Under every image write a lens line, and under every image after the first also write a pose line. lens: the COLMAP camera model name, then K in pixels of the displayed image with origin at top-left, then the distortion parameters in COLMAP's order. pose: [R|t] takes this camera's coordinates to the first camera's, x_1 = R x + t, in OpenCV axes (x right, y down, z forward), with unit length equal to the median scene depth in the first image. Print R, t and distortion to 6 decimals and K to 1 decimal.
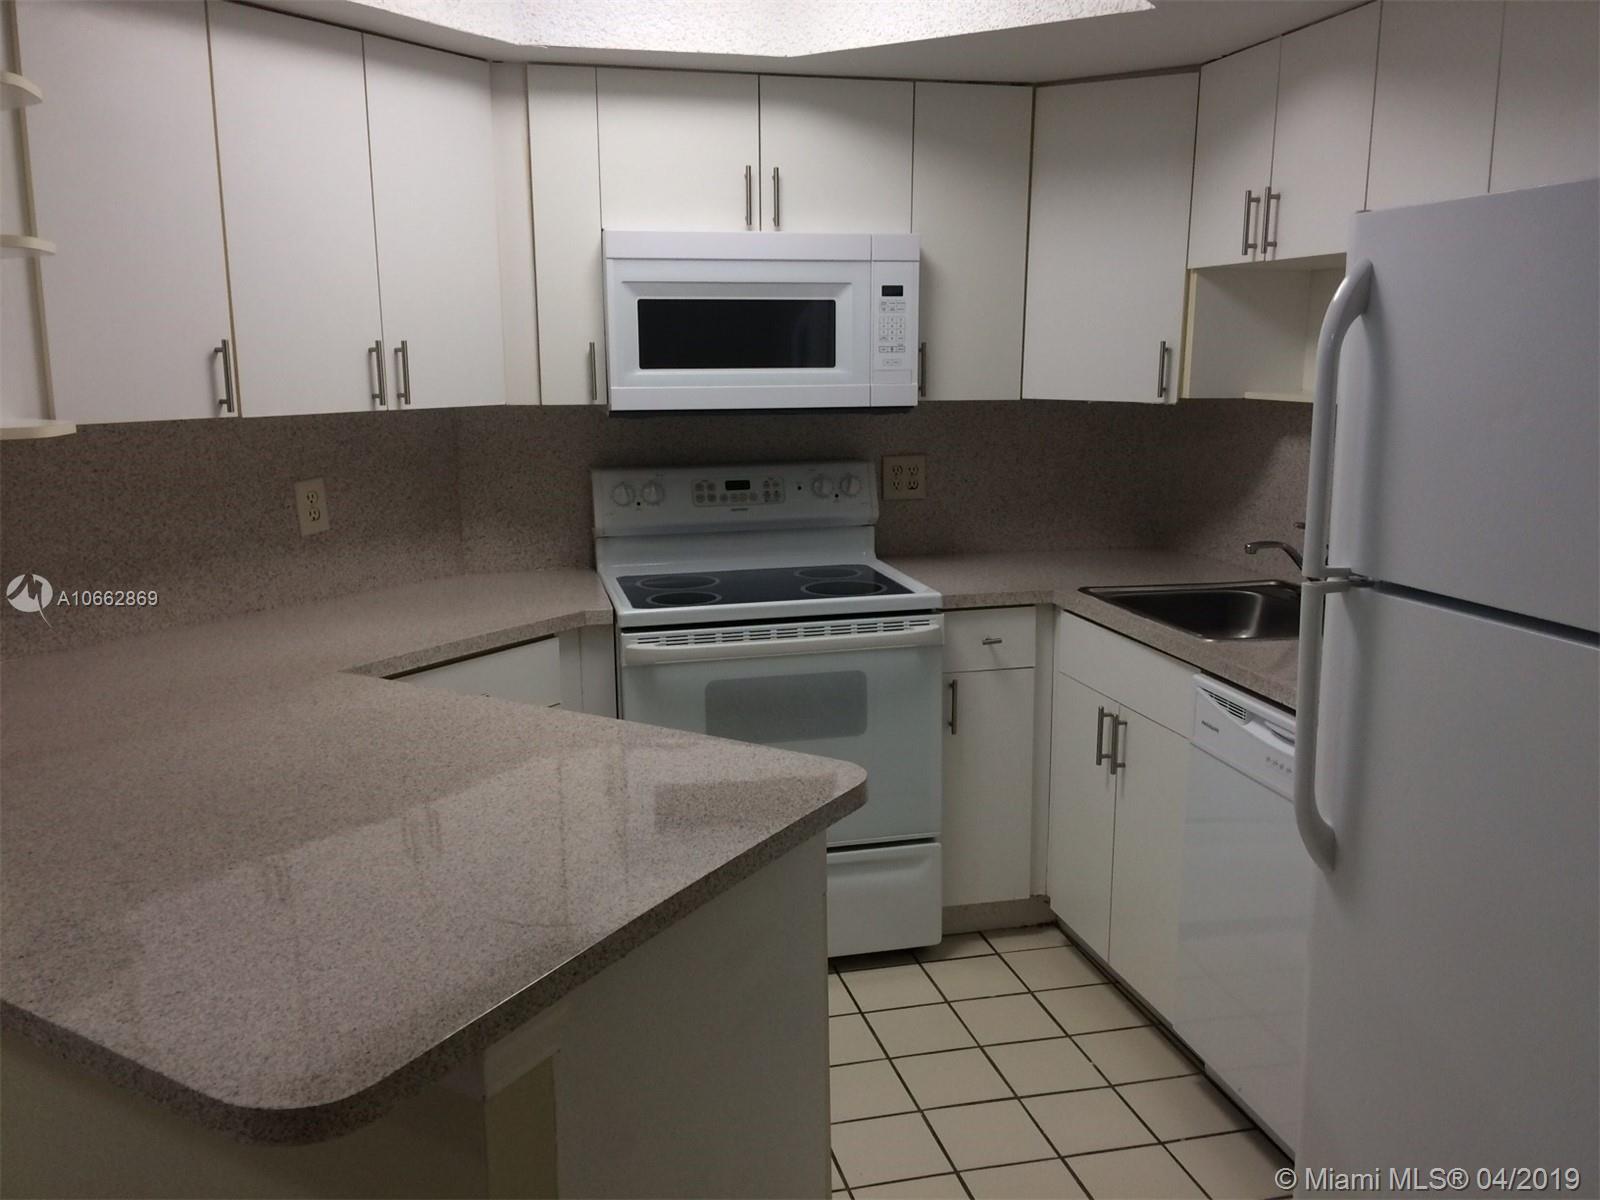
lens RADIAL K [[1357.3, 0, 793.7], [0, 1357.3, 604.3], [0, 0, 1]] dist [0.094734, -0.098621]
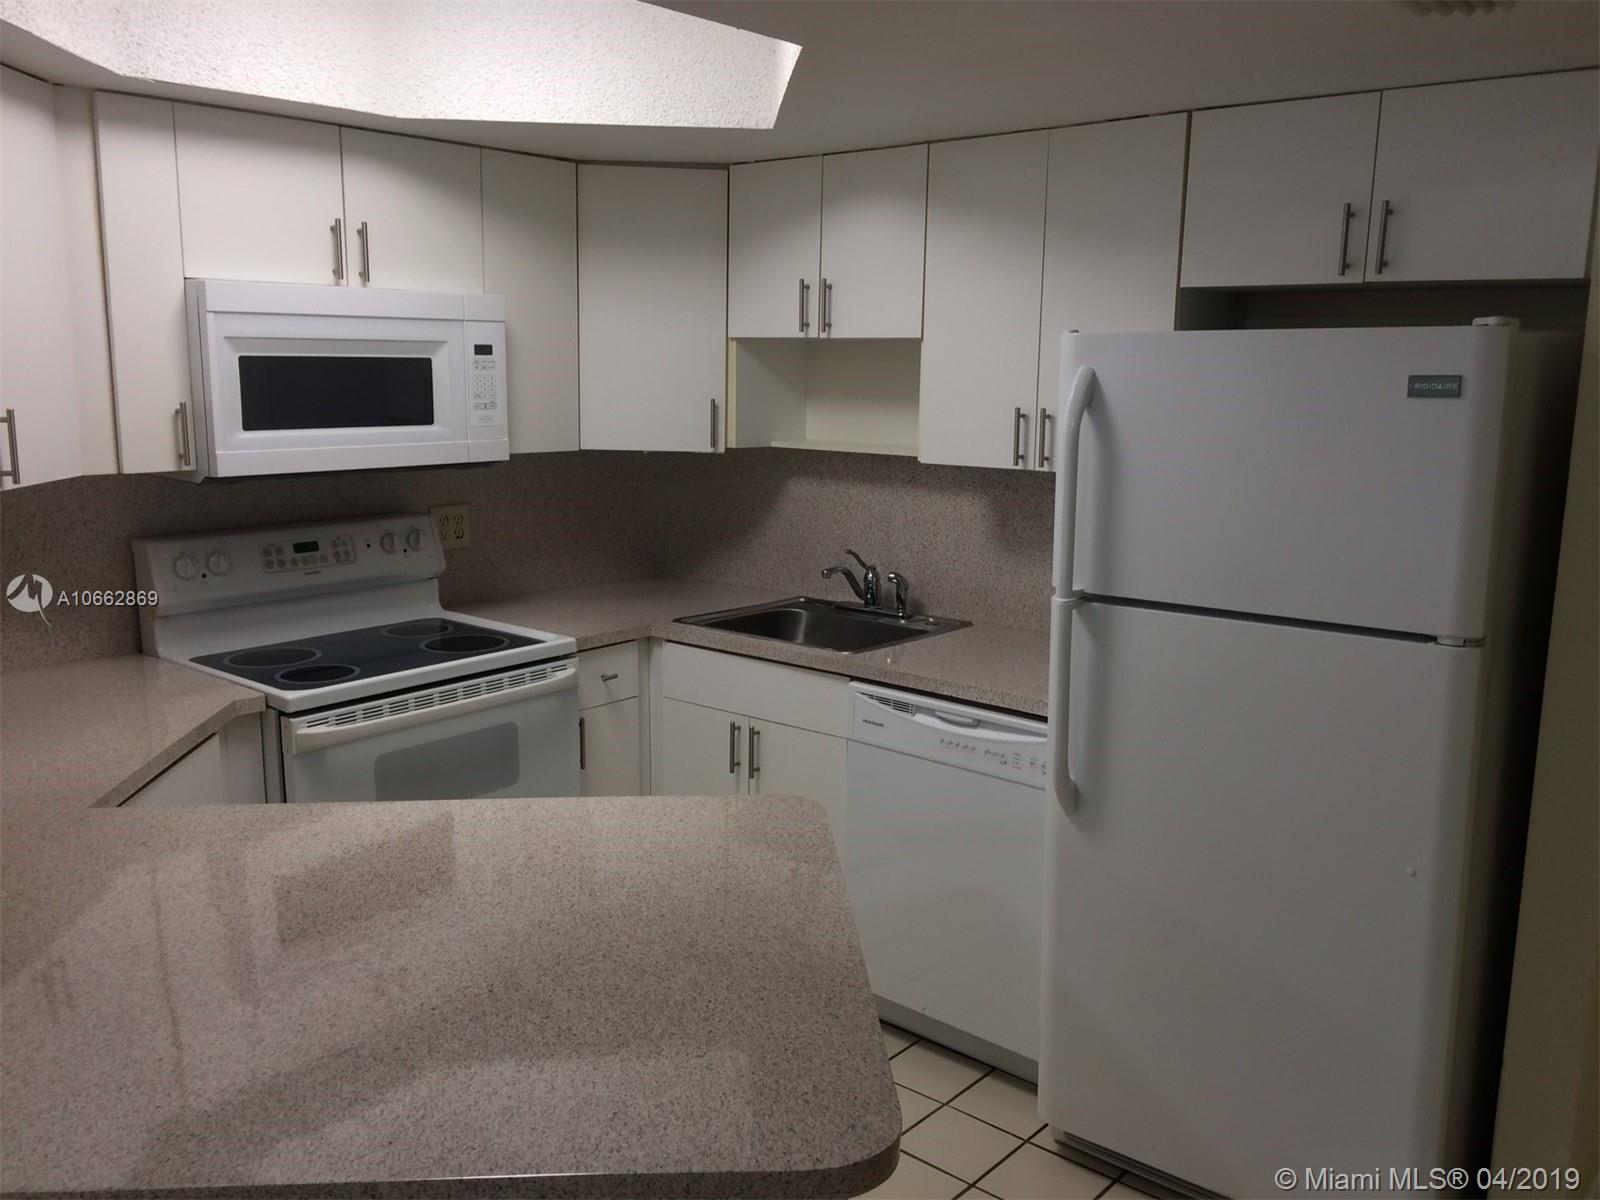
lens RADIAL K [[1357.3, 0, 800.4], [0, 1357.3, 605.1], [0, 0, 1]] dist [0.094734, -0.098621]
pose [[0.813932, -0.094291, 0.573257, -0.350500], [0.098677, 0.994841, 0.023529, -0.040910], [-0.572518, 0.037416, 0.819038, 0.030561]]
